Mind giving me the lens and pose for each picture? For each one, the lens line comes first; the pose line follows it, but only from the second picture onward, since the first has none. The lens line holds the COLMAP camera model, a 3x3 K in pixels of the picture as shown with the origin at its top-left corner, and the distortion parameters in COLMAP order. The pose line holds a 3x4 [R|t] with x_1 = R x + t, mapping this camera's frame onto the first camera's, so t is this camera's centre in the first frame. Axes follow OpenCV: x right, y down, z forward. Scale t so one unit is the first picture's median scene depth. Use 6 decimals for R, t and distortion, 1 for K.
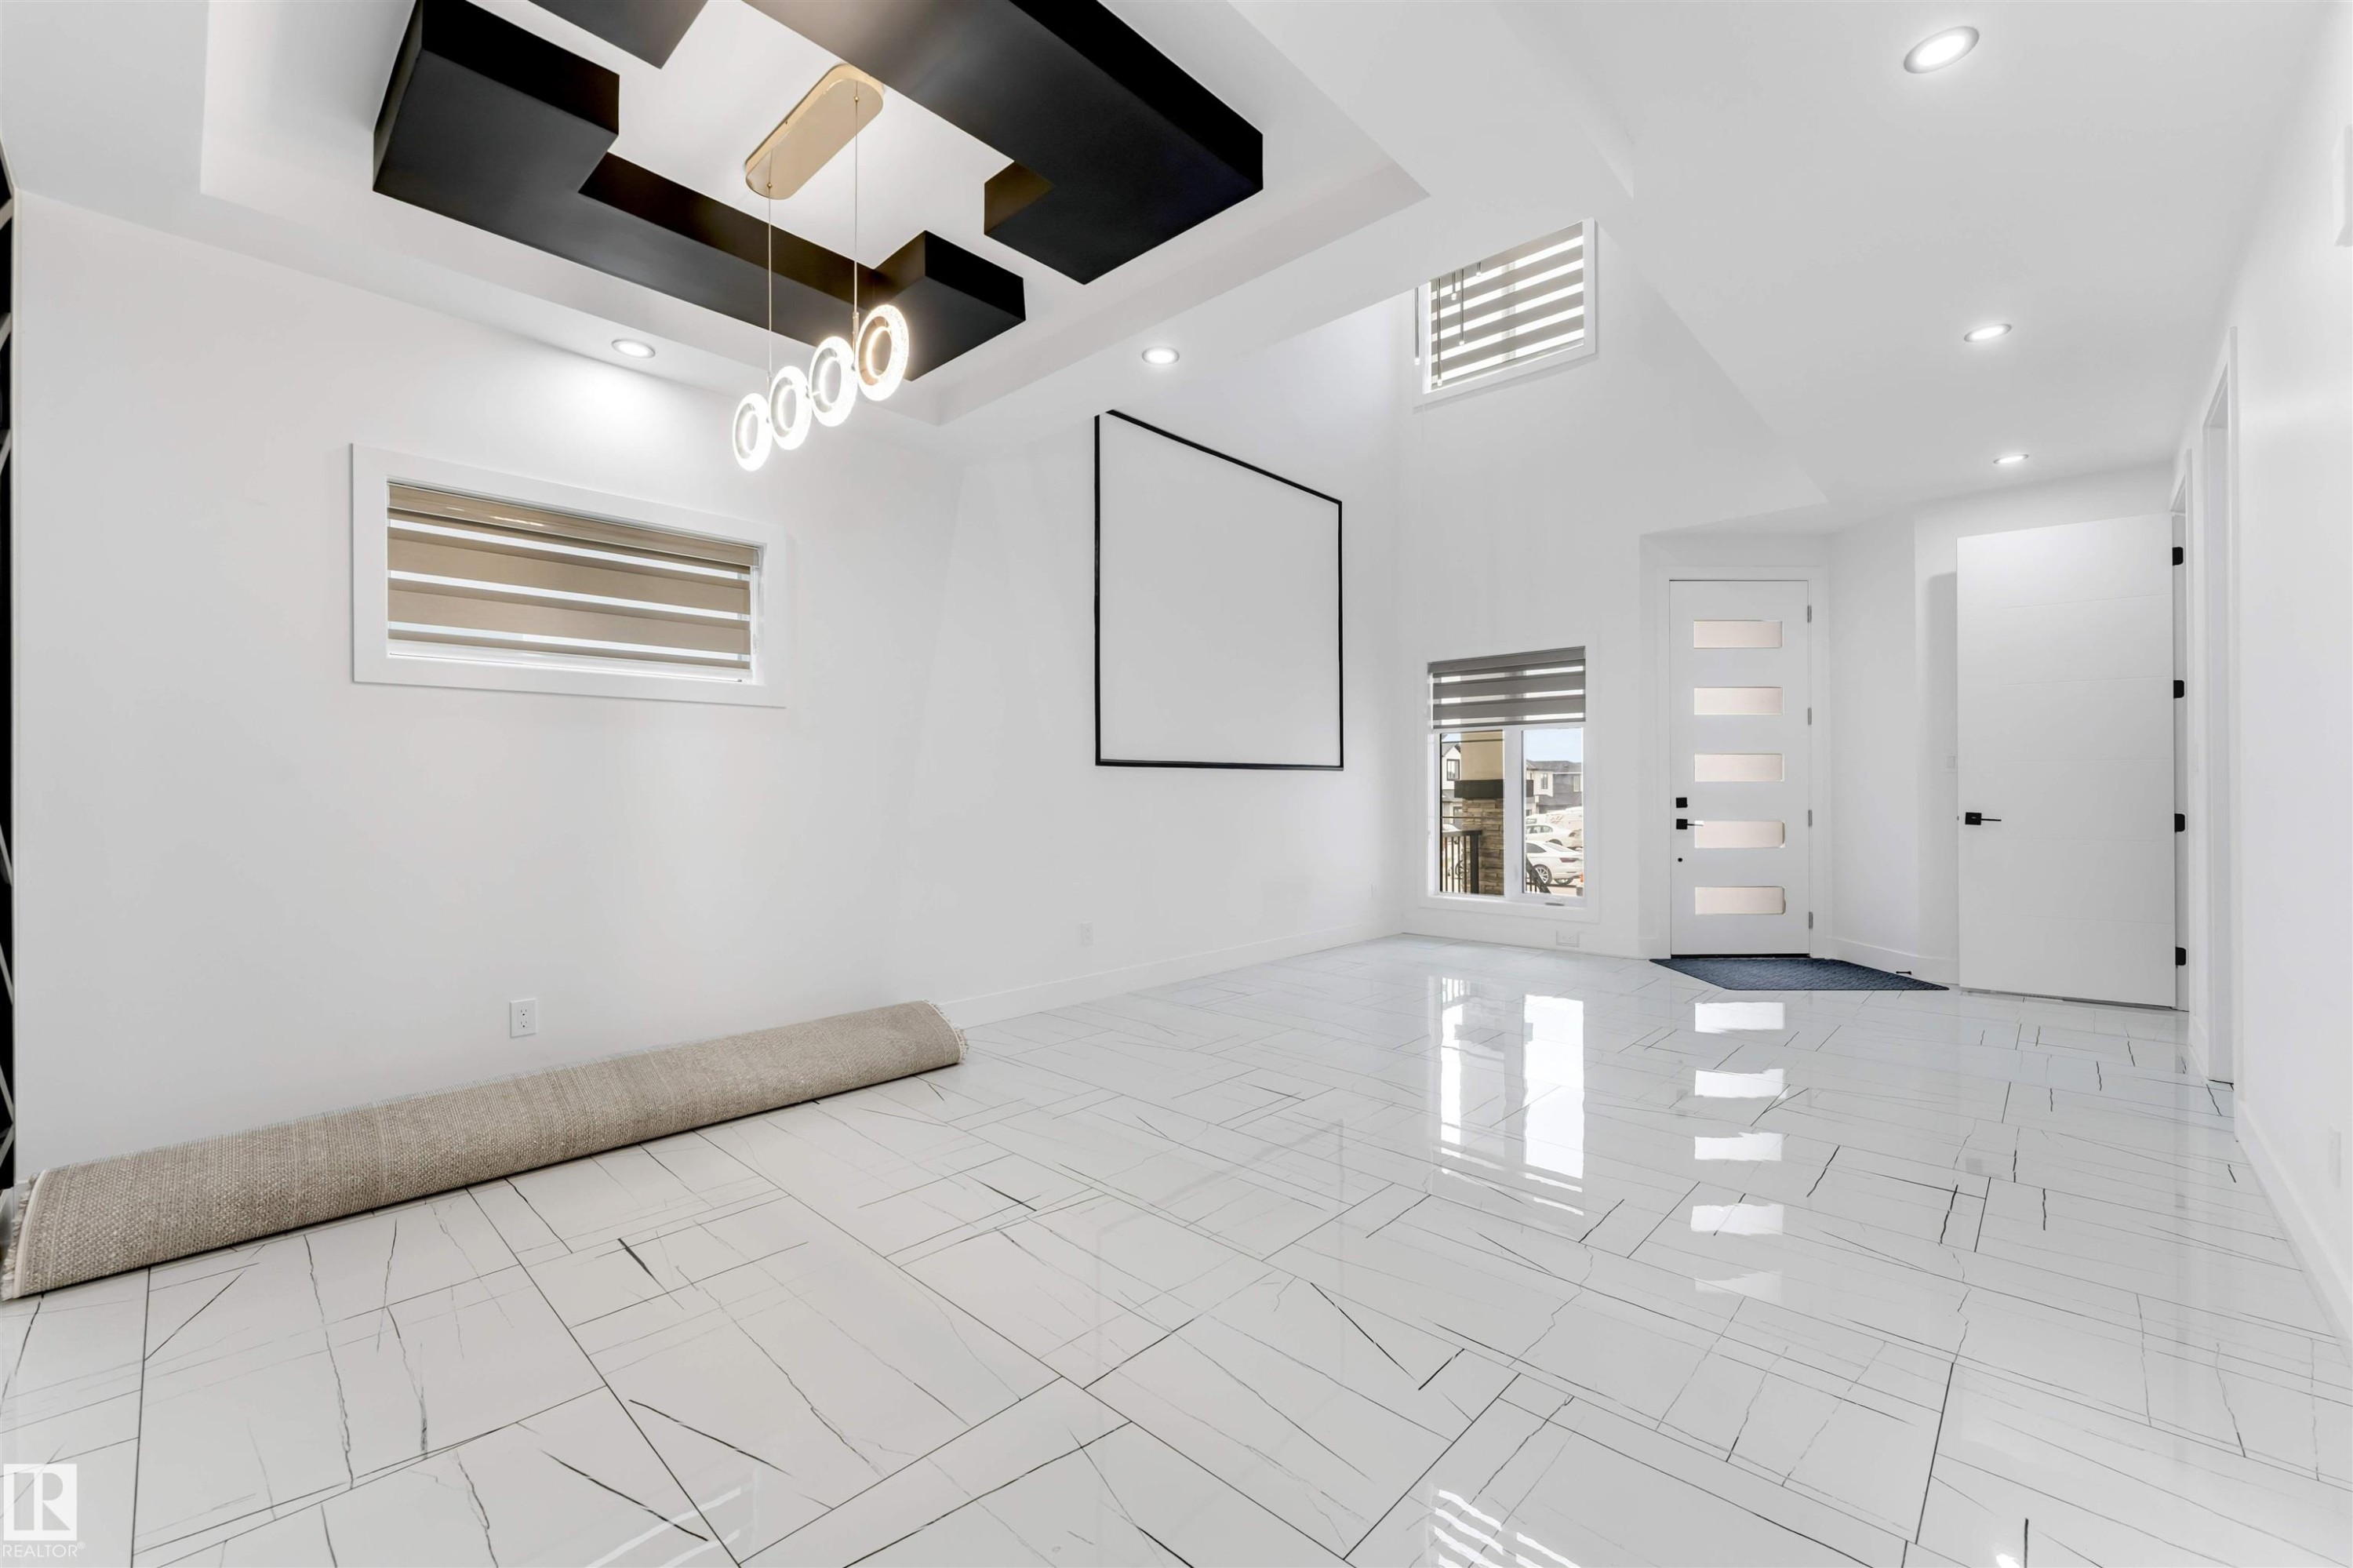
lens RADIAL K [[948.1, 0, 1162.7], [0, 948.1, 791.4], [0, 0, 1]] dist [-0.000452, 0.000027]
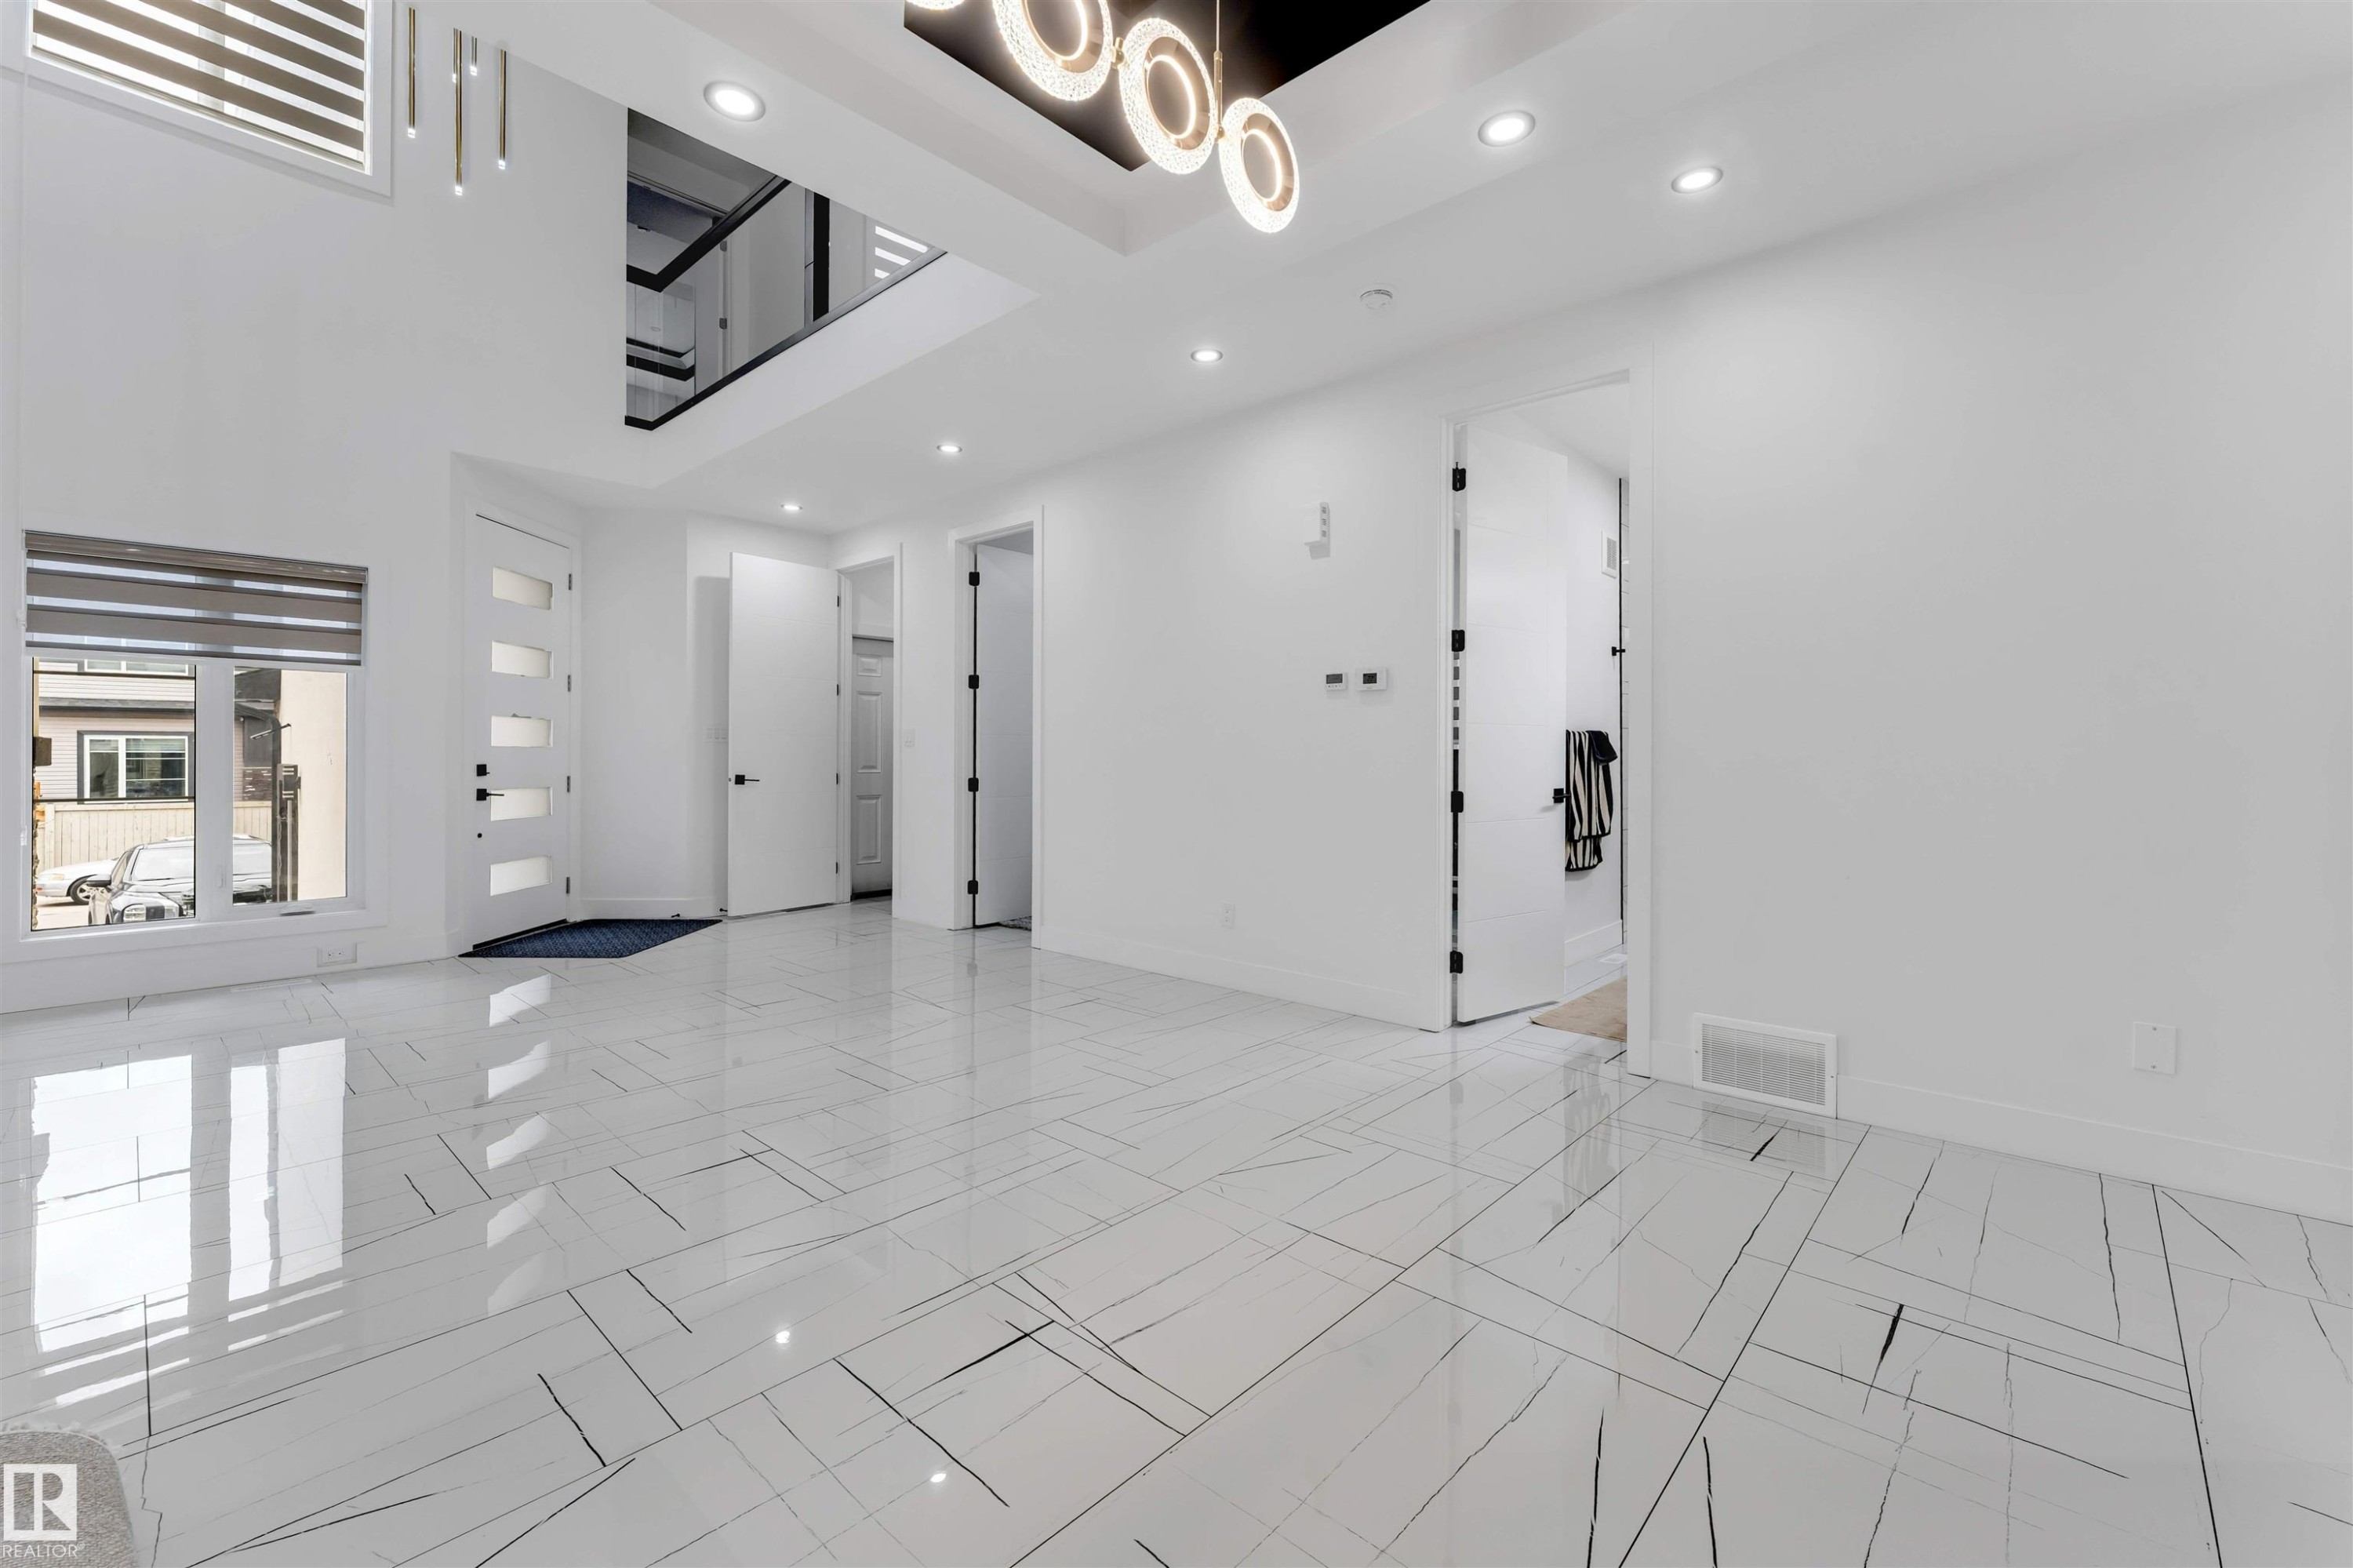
lens RADIAL K [[982.6, 0, 1168.7], [0, 982.6, 759.2], [0, 0, 1]] dist [-0.003293, 0.000572]
pose [[-0.016662, 0.000172, 0.999861, -0.371360], [-0.001007, 0.999999, -0.000189, 0.001031], [-0.999861, -0.001010, -0.016662, 0.379143]]
